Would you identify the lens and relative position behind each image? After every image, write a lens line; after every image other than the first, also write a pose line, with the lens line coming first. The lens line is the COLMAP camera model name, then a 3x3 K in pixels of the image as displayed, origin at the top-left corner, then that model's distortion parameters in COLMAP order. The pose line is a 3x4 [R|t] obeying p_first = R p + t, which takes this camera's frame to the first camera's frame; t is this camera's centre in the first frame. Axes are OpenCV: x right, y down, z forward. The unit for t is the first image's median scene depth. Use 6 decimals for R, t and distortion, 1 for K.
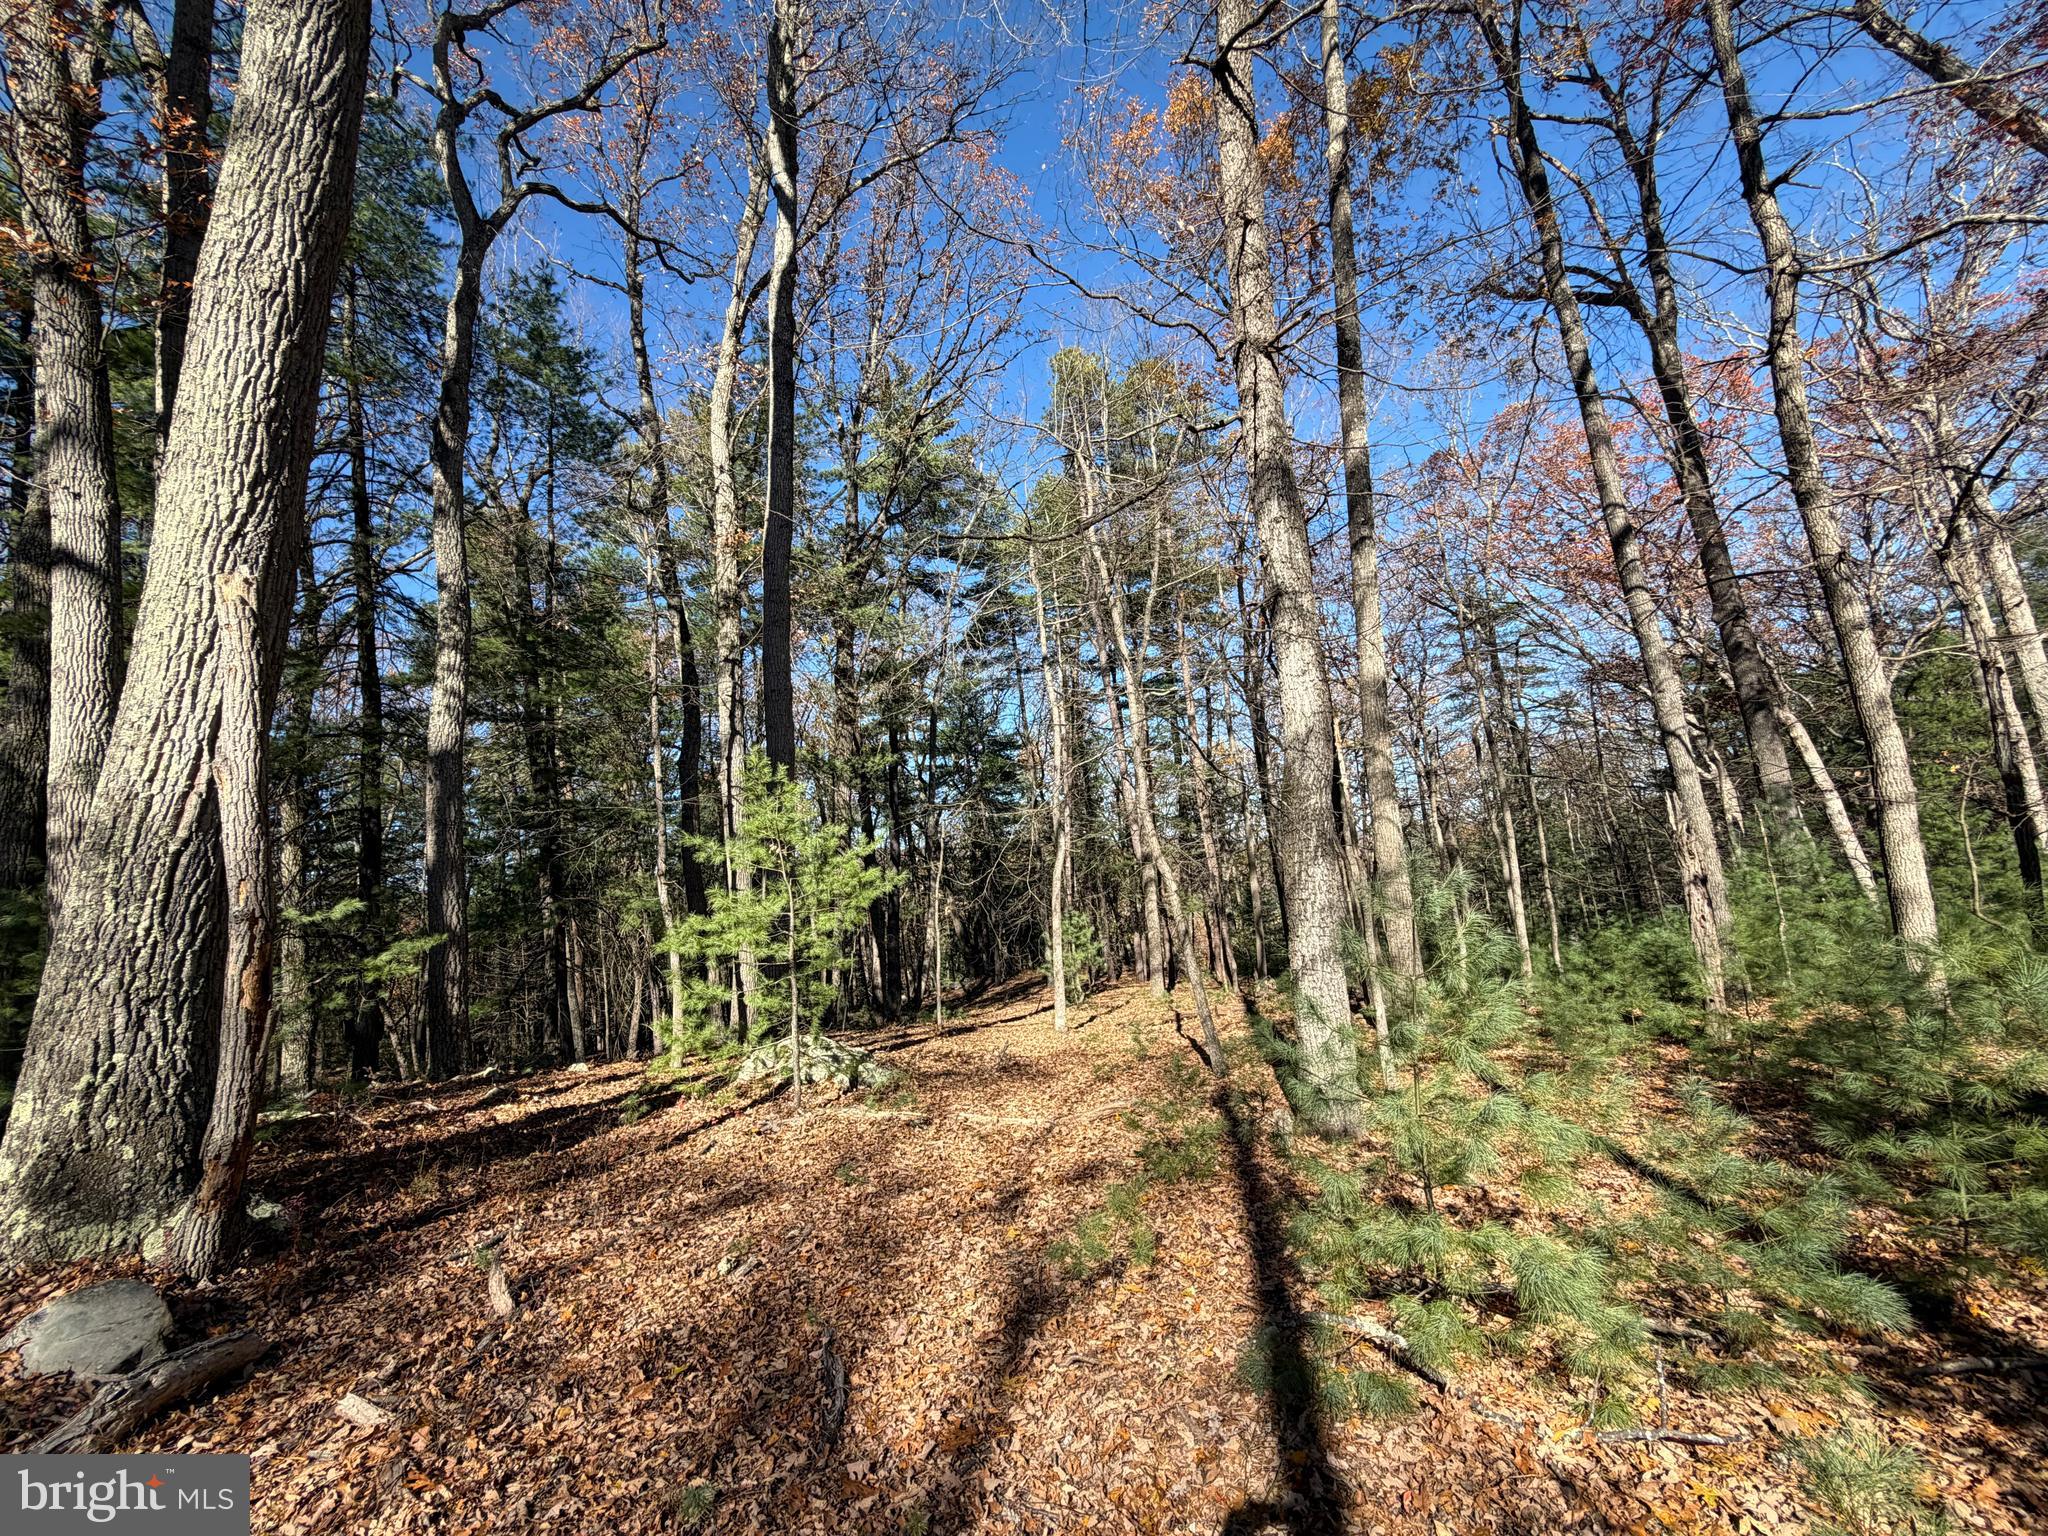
lens RADIAL K [[813.2, 0, 1027.6], [0, 813.2, 777.5], [0, 0, 1]] dist [-0.000916, -0.000225]
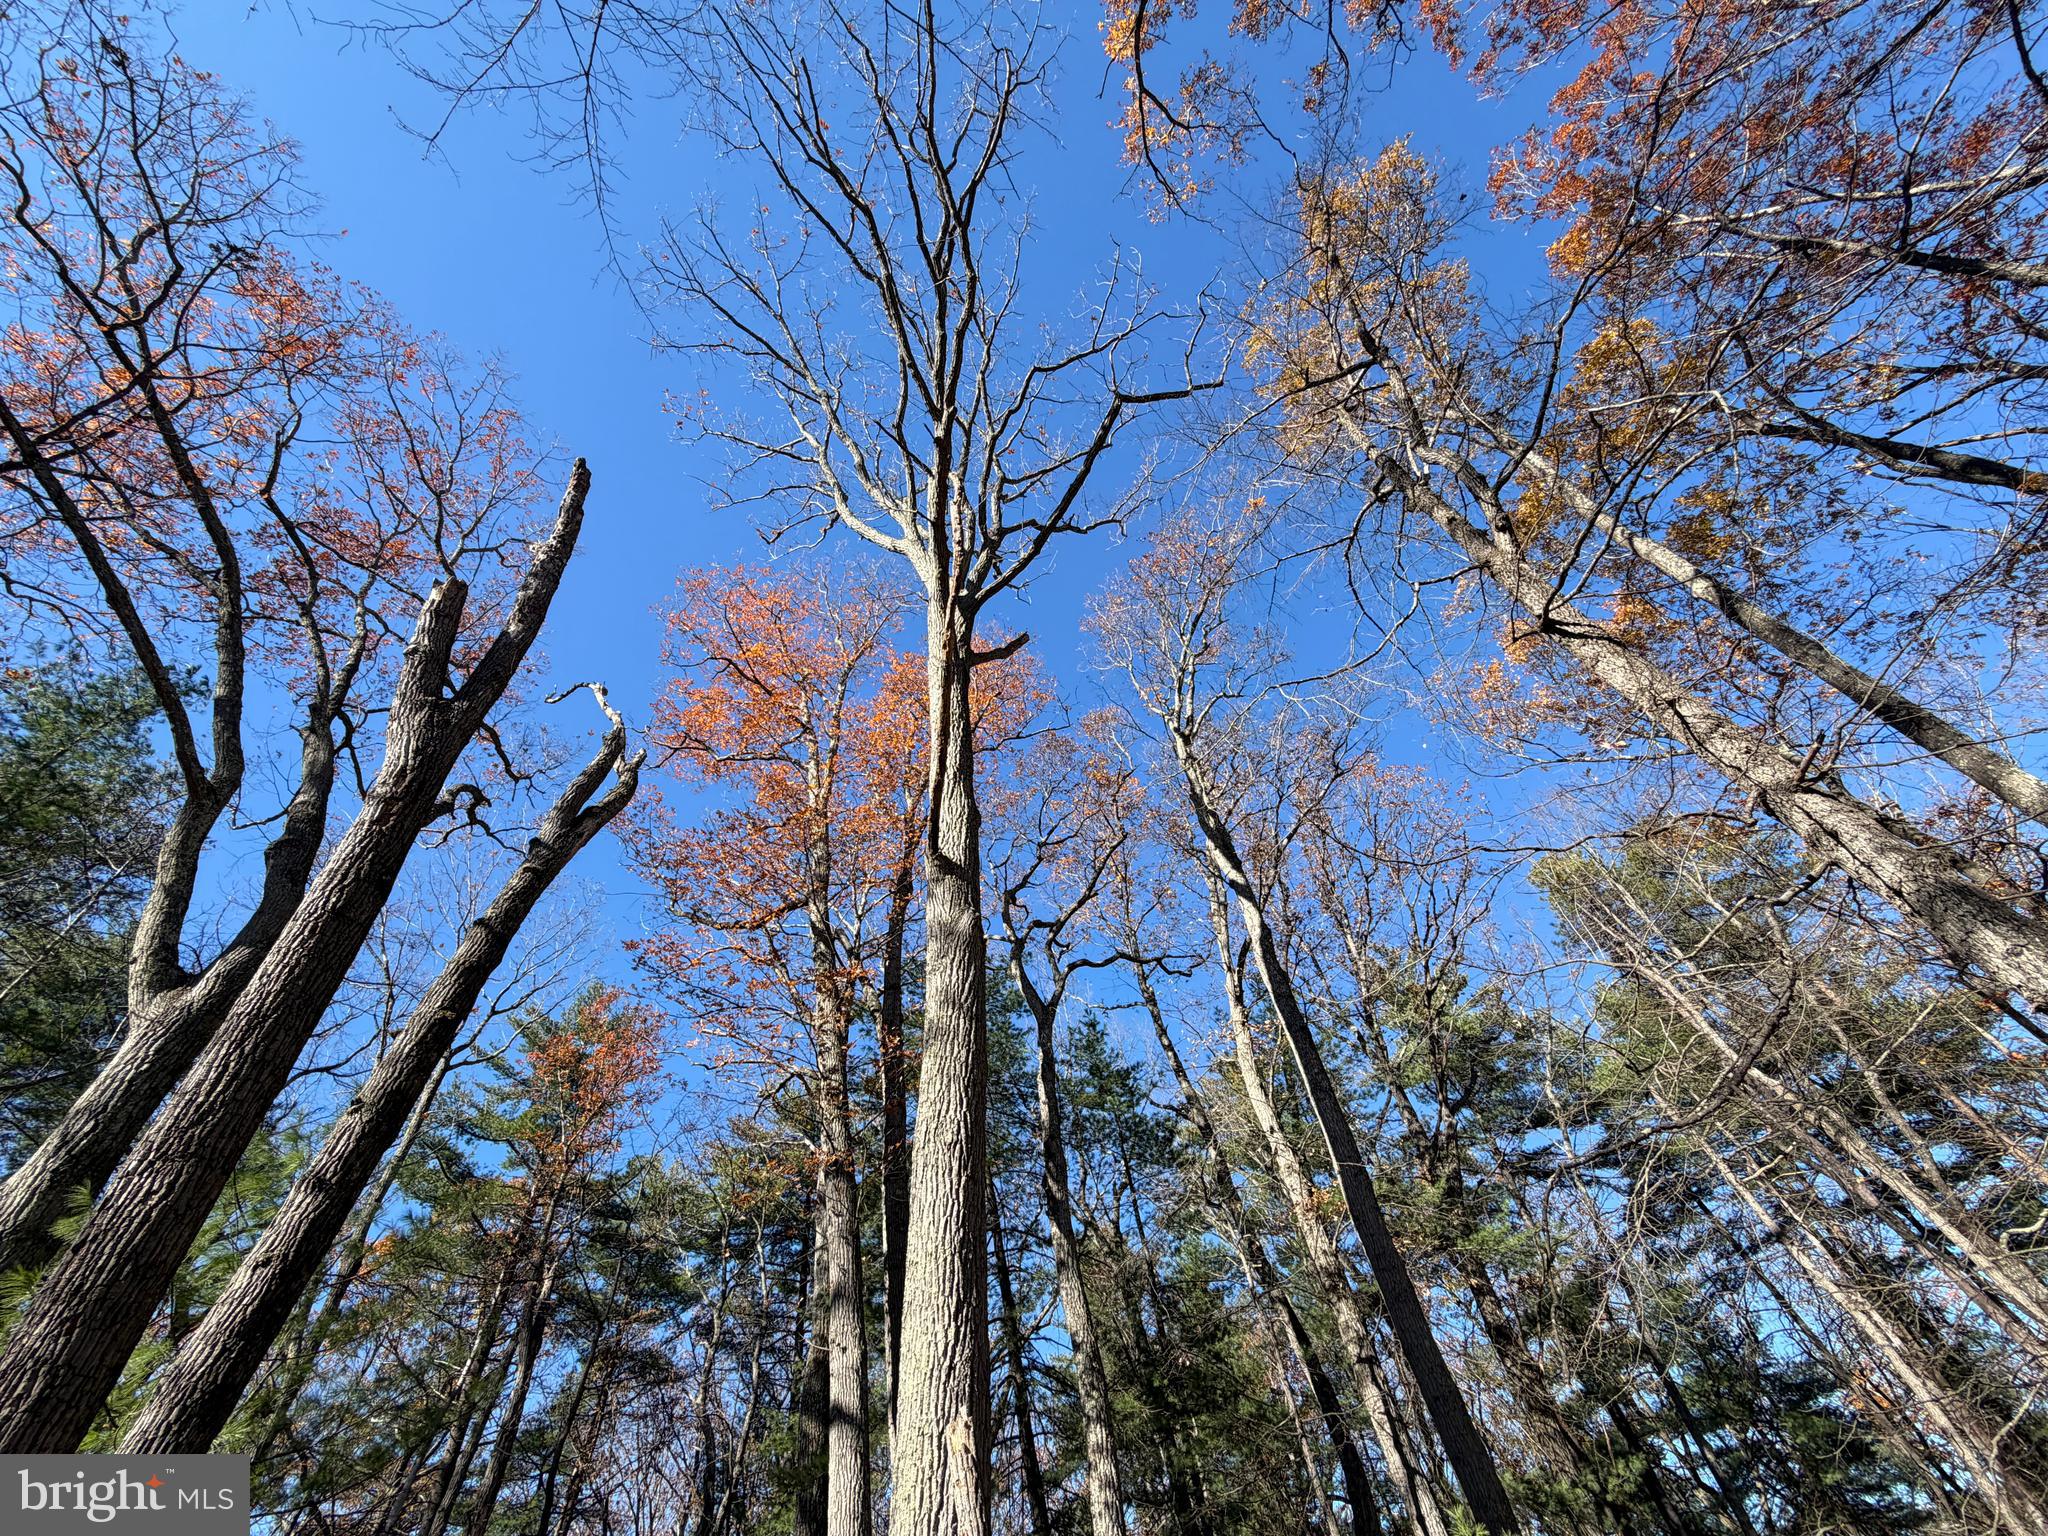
lens RADIAL K [[819.5, 0, 1021.2], [0, 819.5, 766.4], [0, 0, 1]] dist [0.002448, -0.000169]
pose [[0.762608, -0.530063, -0.370759, -0.000591], [0.137899, 0.693211, -0.707420, -0.030742], [0.631992, 0.488356, 0.601743, -0.039990]]
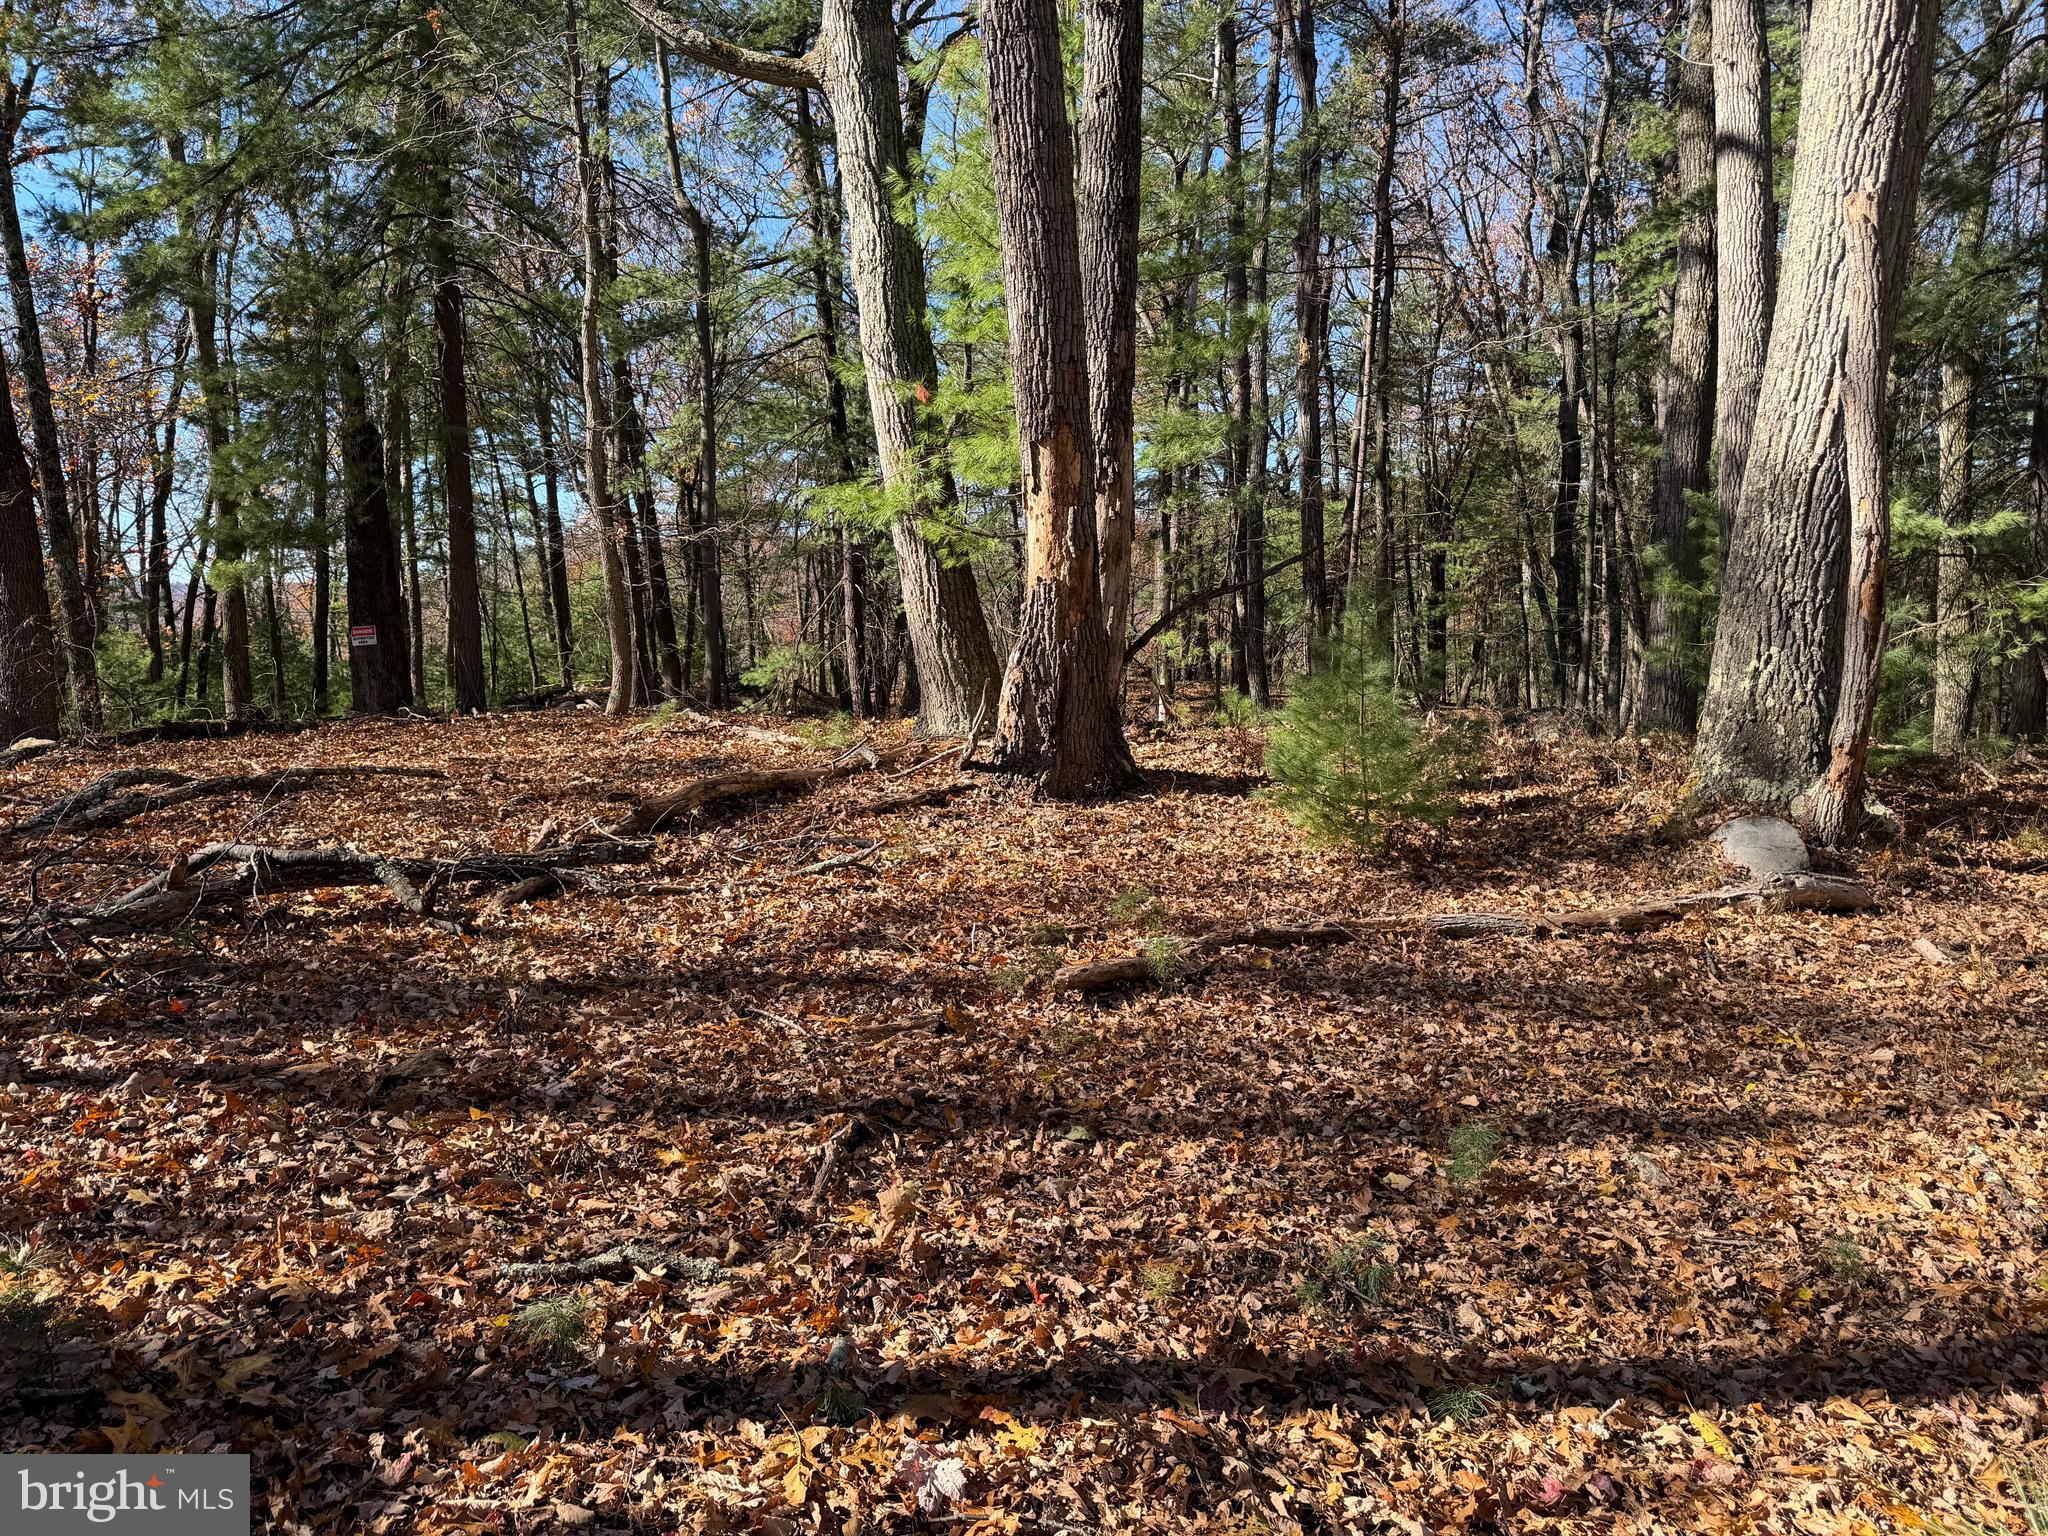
lens RADIAL K [[1419.8, 0, 1030.1], [0, 1419.8, 757.7], [0, 0, 1]] dist [0.008027, -0.007001]
pose [[0.259662, 0.190979, -0.946627, 0.285142], [0.125646, 0.965236, 0.229198, -0.054094], [0.957491, -0.178454, 0.226639, -0.258935]]
